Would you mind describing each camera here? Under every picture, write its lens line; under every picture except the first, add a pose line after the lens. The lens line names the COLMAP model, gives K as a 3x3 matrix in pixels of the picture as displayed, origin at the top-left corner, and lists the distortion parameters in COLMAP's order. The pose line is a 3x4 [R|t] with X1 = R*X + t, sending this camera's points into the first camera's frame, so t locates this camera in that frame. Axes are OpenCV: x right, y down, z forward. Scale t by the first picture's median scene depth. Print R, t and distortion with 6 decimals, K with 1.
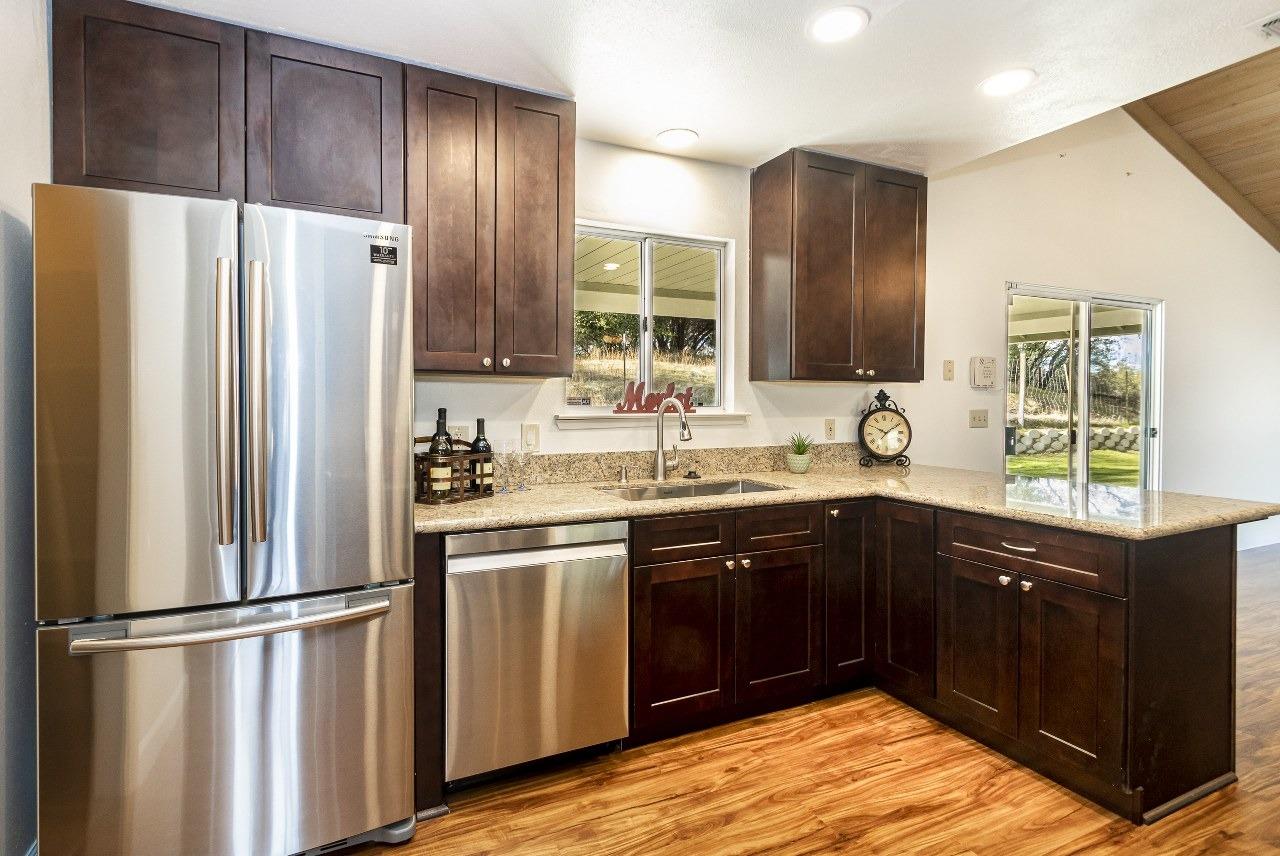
lens RADIAL K [[605.1, 0, 612.0], [0, 605.1, 405.2], [0, 0, 1]] dist [0.001847, 0.000860]
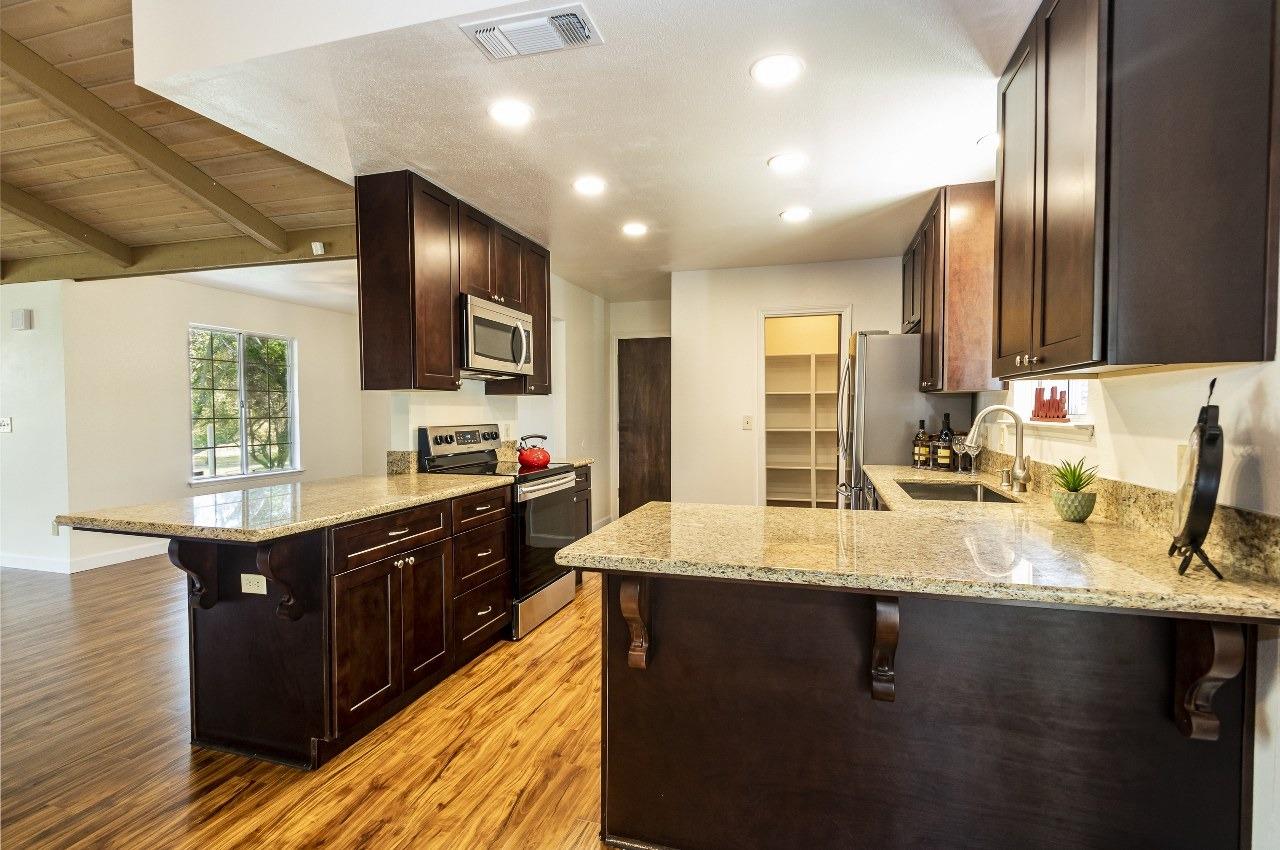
lens RADIAL K [[605.1, 0, 628.1], [0, 605.1, 435.2], [0, 0, 1]] dist [0.001847, 0.000860]
pose [[-0.664825, 0.031430, -0.746338, 1.065865], [-0.005421, 0.998885, 0.046895, -0.005481], [0.746980, 0.035223, -0.663913, 1.041014]]
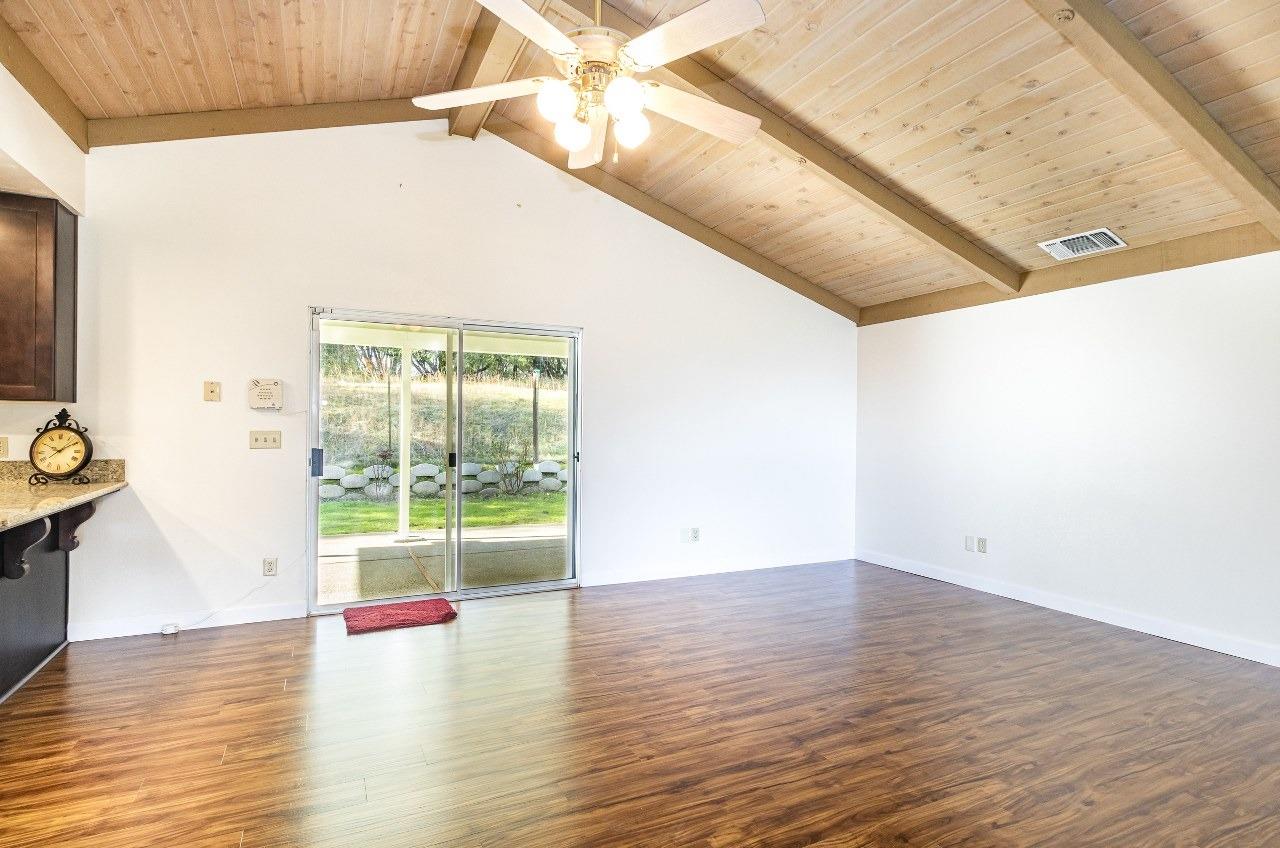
lens RADIAL K [[605.1, 0, 642.1], [0, 605.1, 422.9], [0, 0, 1]] dist [0.001847, 0.000860]
pose [[0.998396, 0.014309, 0.054775, 1.442463], [-0.013770, 0.999853, -0.010196, -0.004890], [-0.054913, 0.009425, 0.998447, -0.064525]]
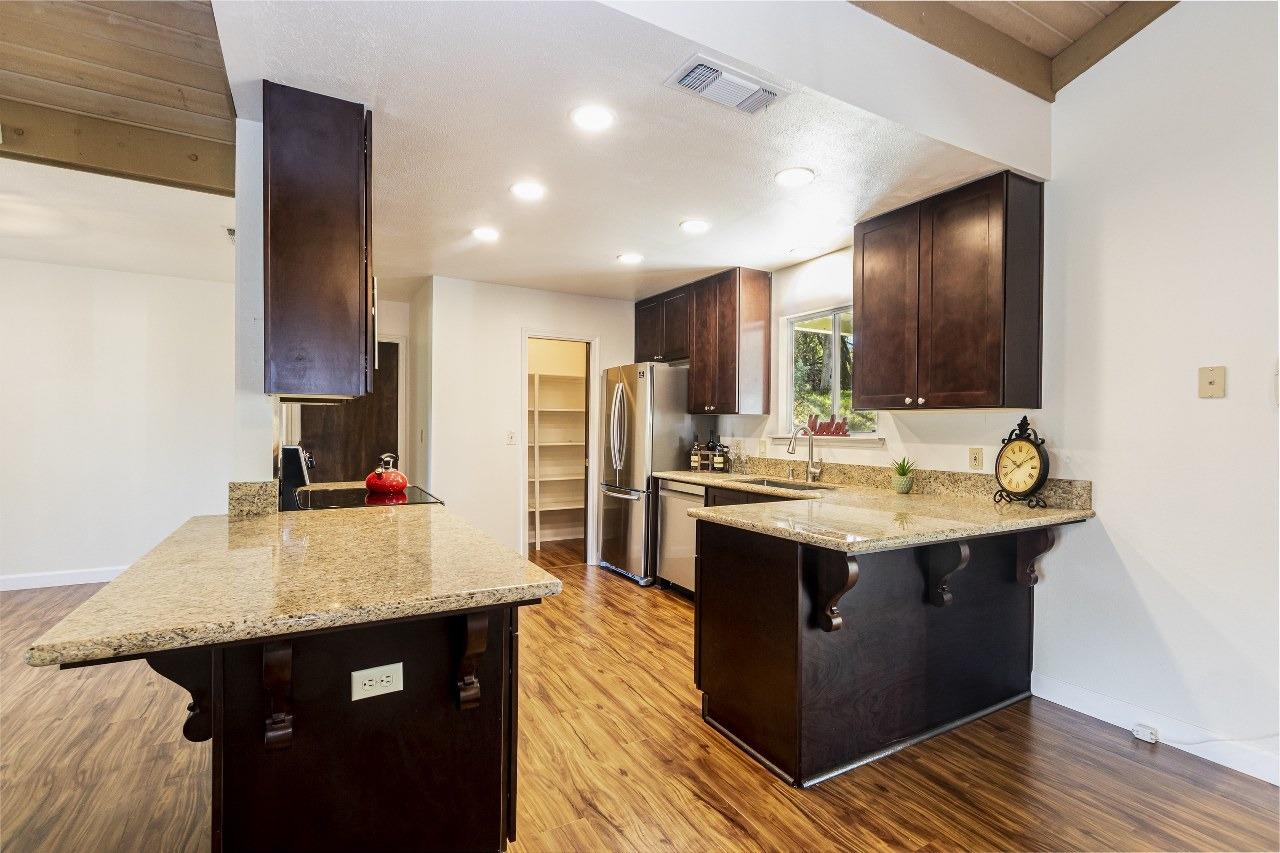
lens RADIAL K [[605.1, 0, 652.8], [0, 605.1, 433.2], [0, 0, 1]] dist [0.001847, 0.000860]
pose [[0.100831, 0.010730, -0.994846, 1.325130], [-0.017923, 0.999799, 0.008967, 0.000601], [0.994742, 0.016927, 0.101004, 0.419900]]
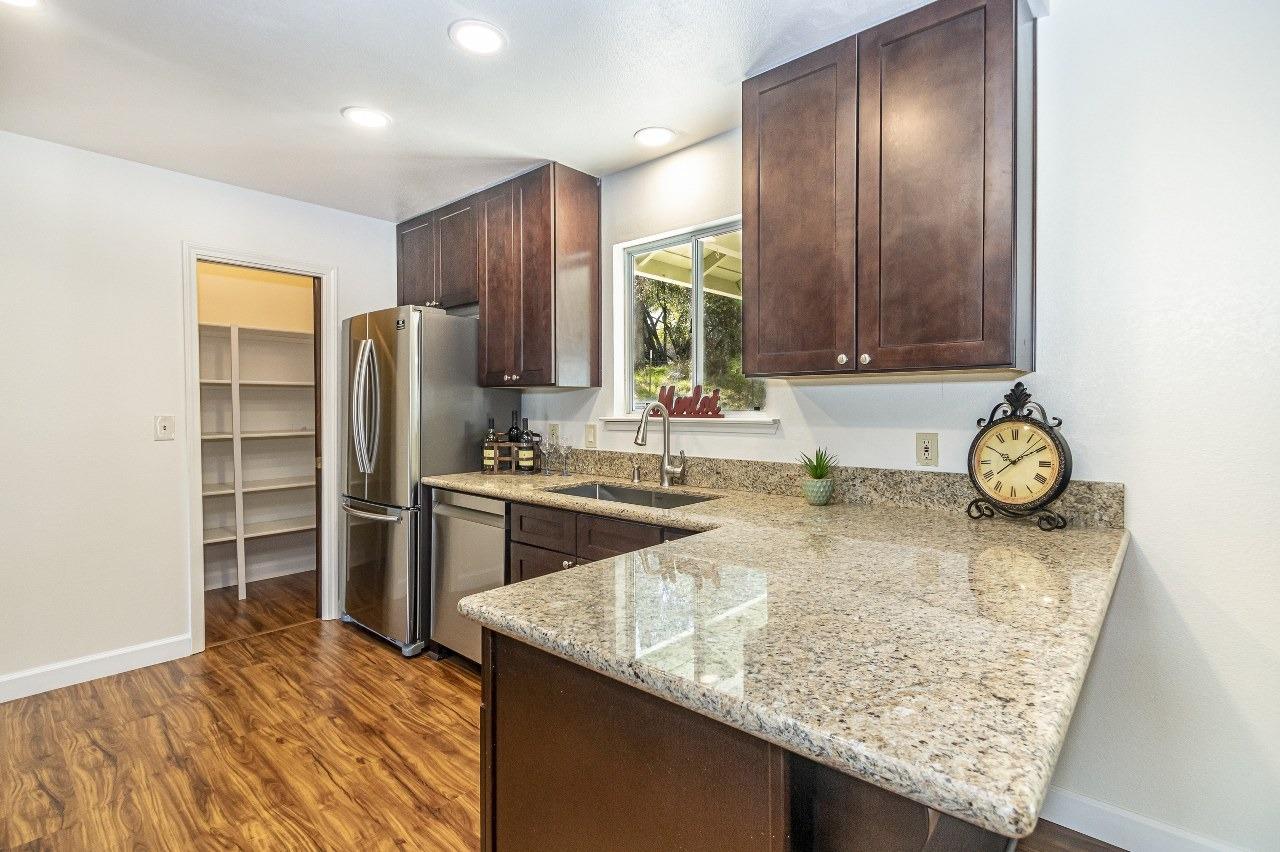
lens RADIAL K [[605.1, 0, 660.6], [0, 605.1, 415.1], [0, 0, 1]] dist [0.001847, 0.000860]
pose [[0.421606, 0.011023, -0.906712, 0.856284], [-0.005967, 0.999938, 0.009382, 0.000313], [0.906760, 0.001455, 0.421646, 0.513072]]
